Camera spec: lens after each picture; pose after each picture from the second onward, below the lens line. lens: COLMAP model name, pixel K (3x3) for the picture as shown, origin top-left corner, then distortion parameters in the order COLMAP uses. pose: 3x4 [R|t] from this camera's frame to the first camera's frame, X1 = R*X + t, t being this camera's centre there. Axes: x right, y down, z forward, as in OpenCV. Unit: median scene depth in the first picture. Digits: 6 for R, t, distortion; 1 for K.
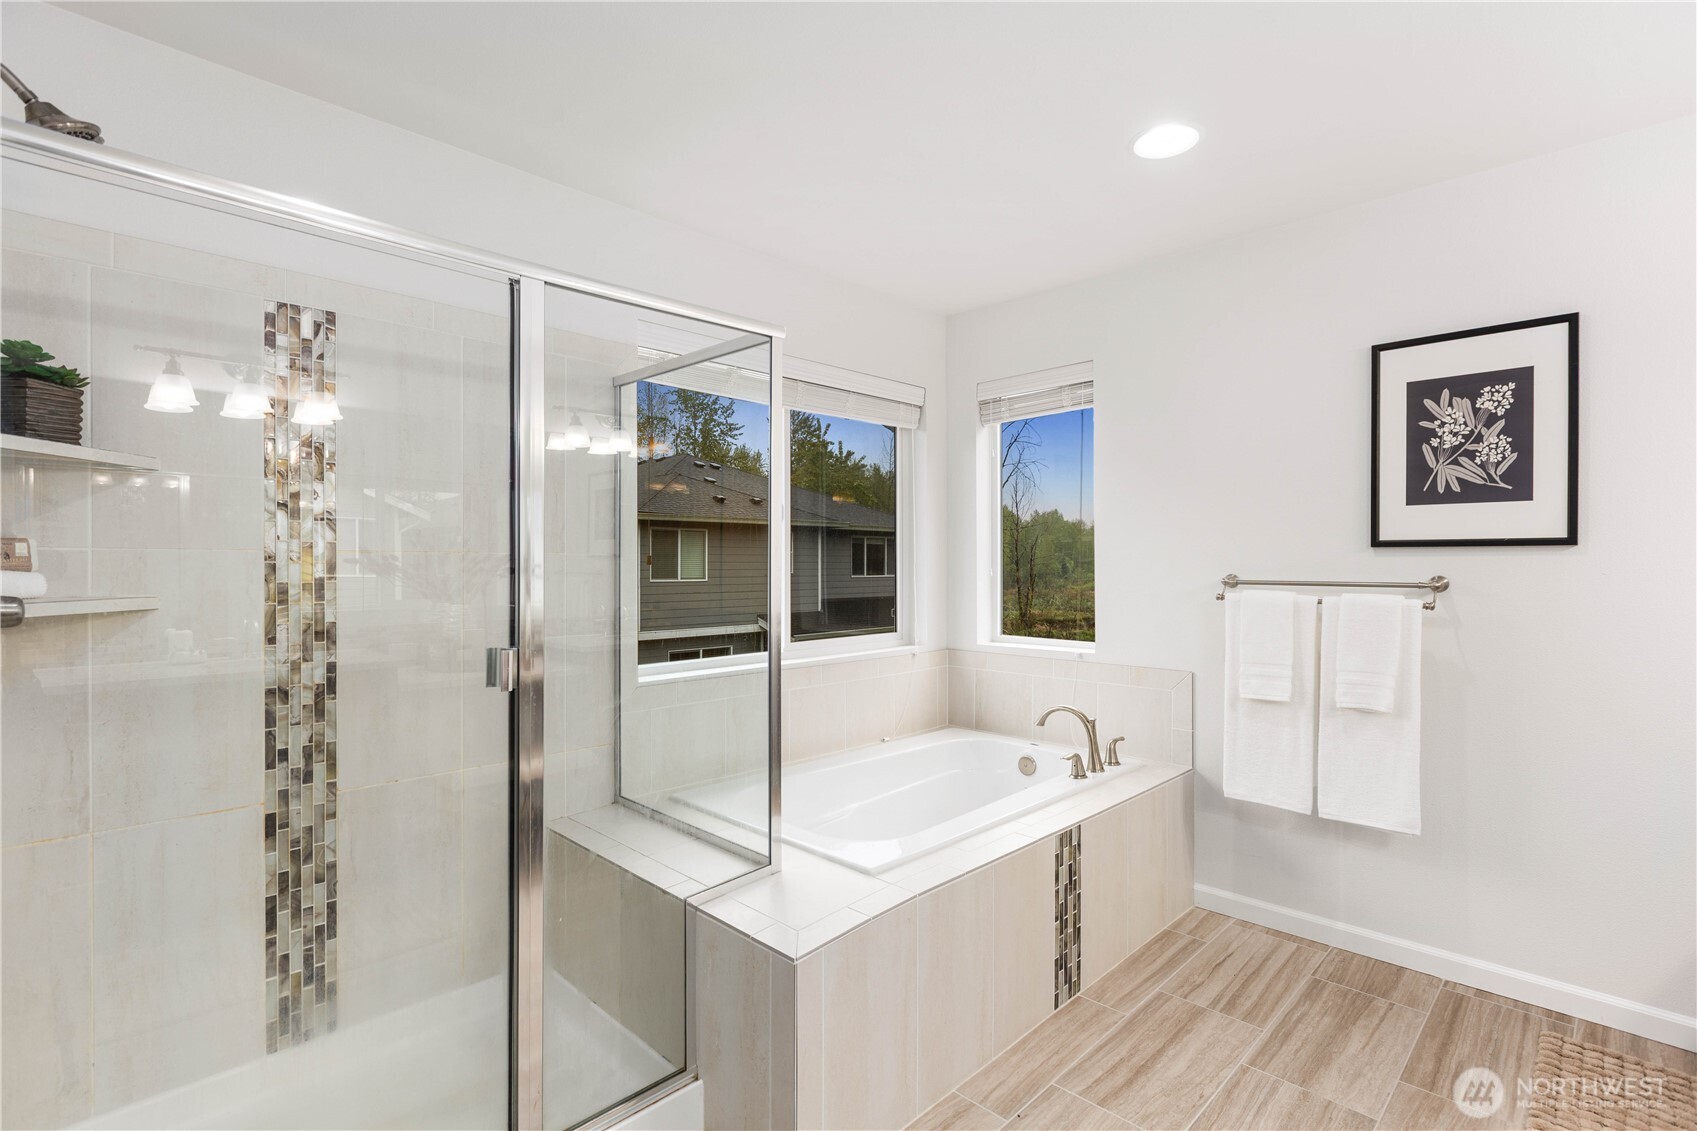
lens RADIAL K [[806.0, 0, 843.0], [0, 806.0, 567.1], [0, 0, 1]] dist [-0.002229, -0.000695]
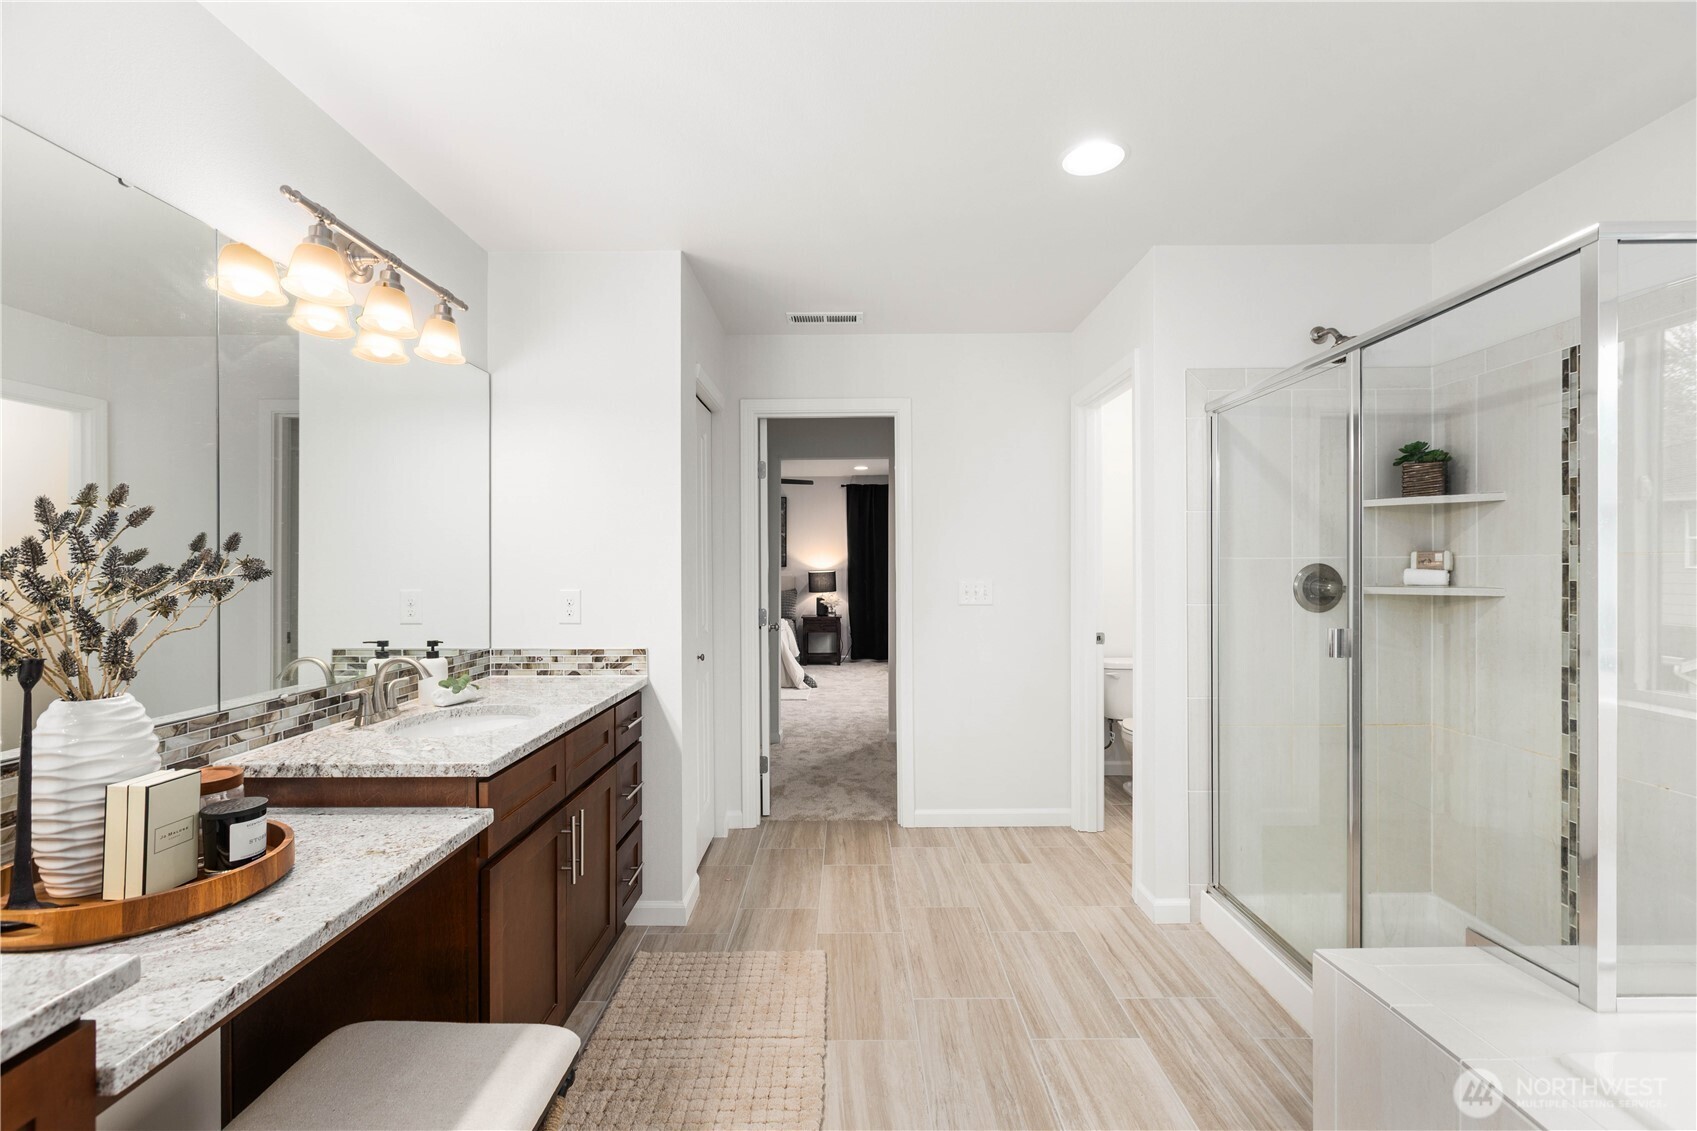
lens RADIAL K [[759.8, 0, 841.5], [0, 759.8, 564.4], [0, 0, 1]] dist [0.000607, -0.000047]
pose [[-0.715433, 0.001724, -0.698680, 0.691349], [0.002876, 0.999996, -0.000478, -0.006656], [0.698676, -0.002352, -0.715435, 0.834448]]
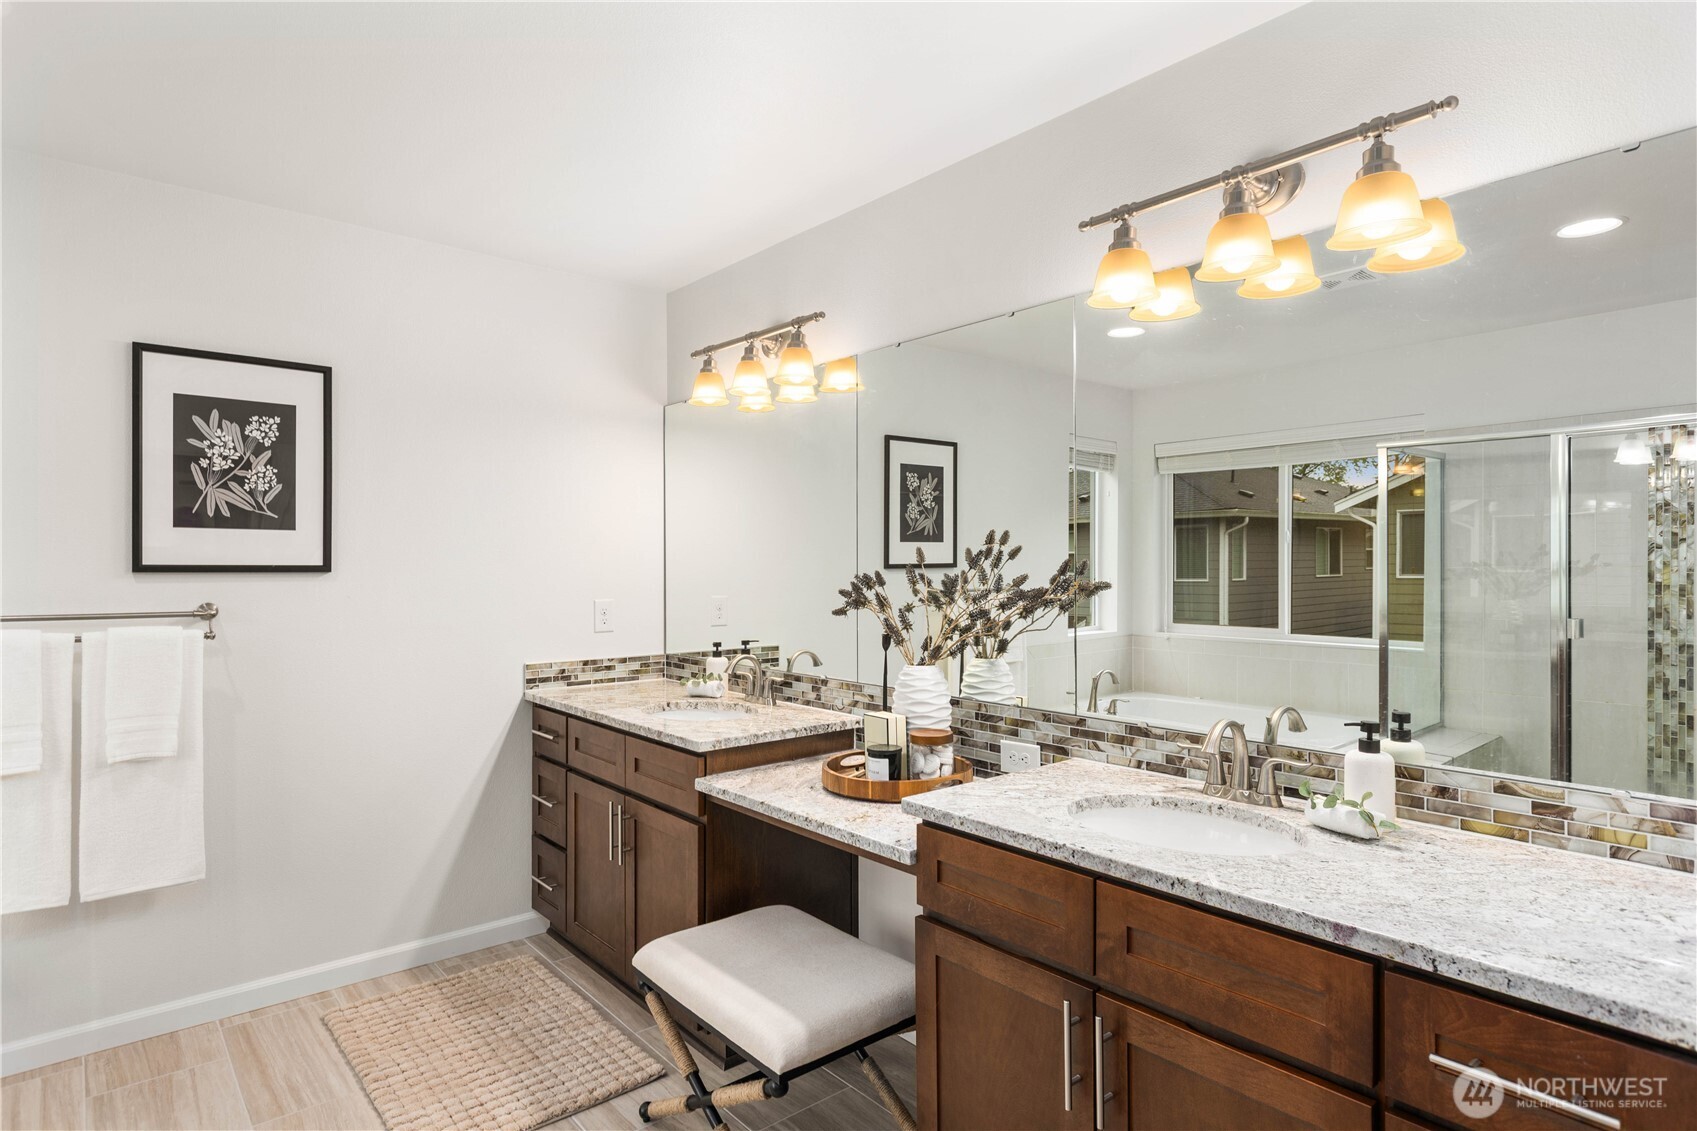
lens RADIAL K [[915.8, 0, 852.1], [0, 915.8, 568.0], [0, 0, 1]] dist [0.002763, -0.002772]
pose [[0.082157, -0.003325, 0.996614, -0.288322], [0.004302, 0.999986, 0.002982, -0.030999], [-0.996610, 0.004042, 0.082170, 0.148727]]
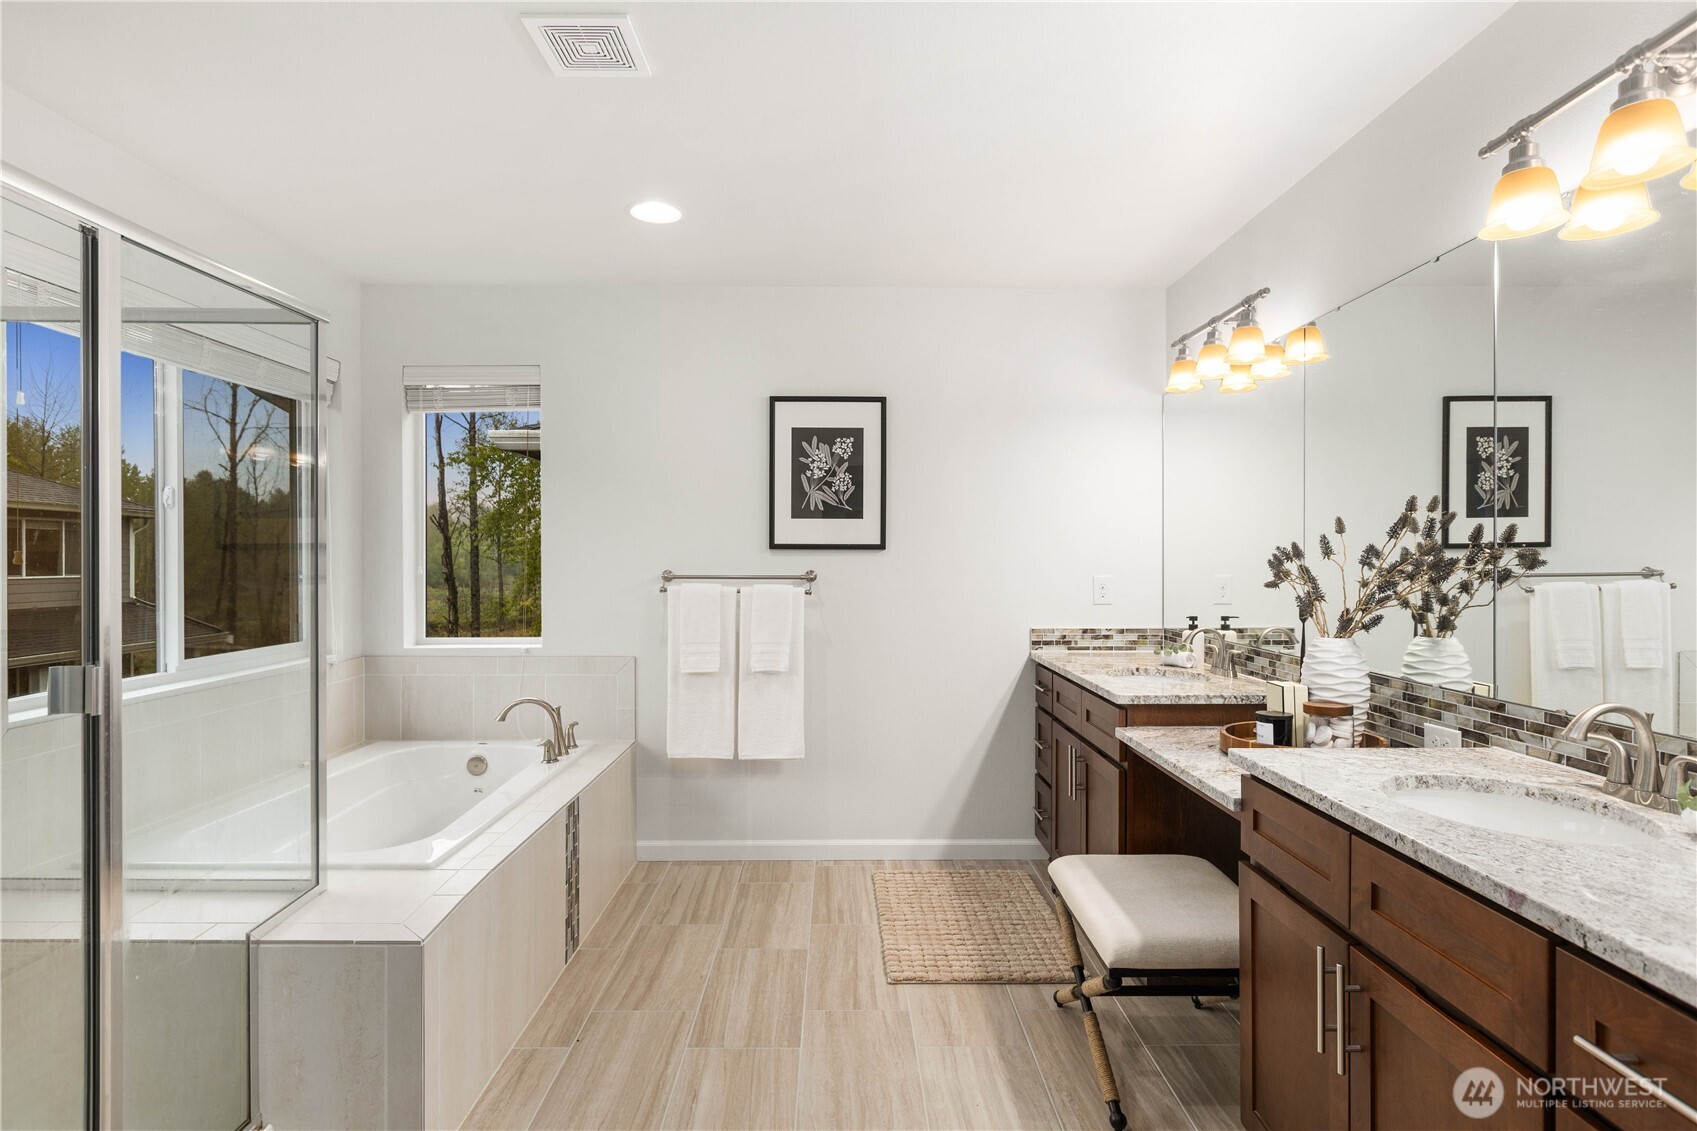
lens RADIAL K [[915.8, 0, 844.9], [0, 915.8, 563.2], [0, 0, 1]] dist [0.002763, -0.002772]
pose [[0.704225, -0.003016, 0.709971, -0.343378], [0.002147, 0.999995, 0.002118, -0.004603], [-0.709974, 0.000033, 0.704228, -0.154235]]
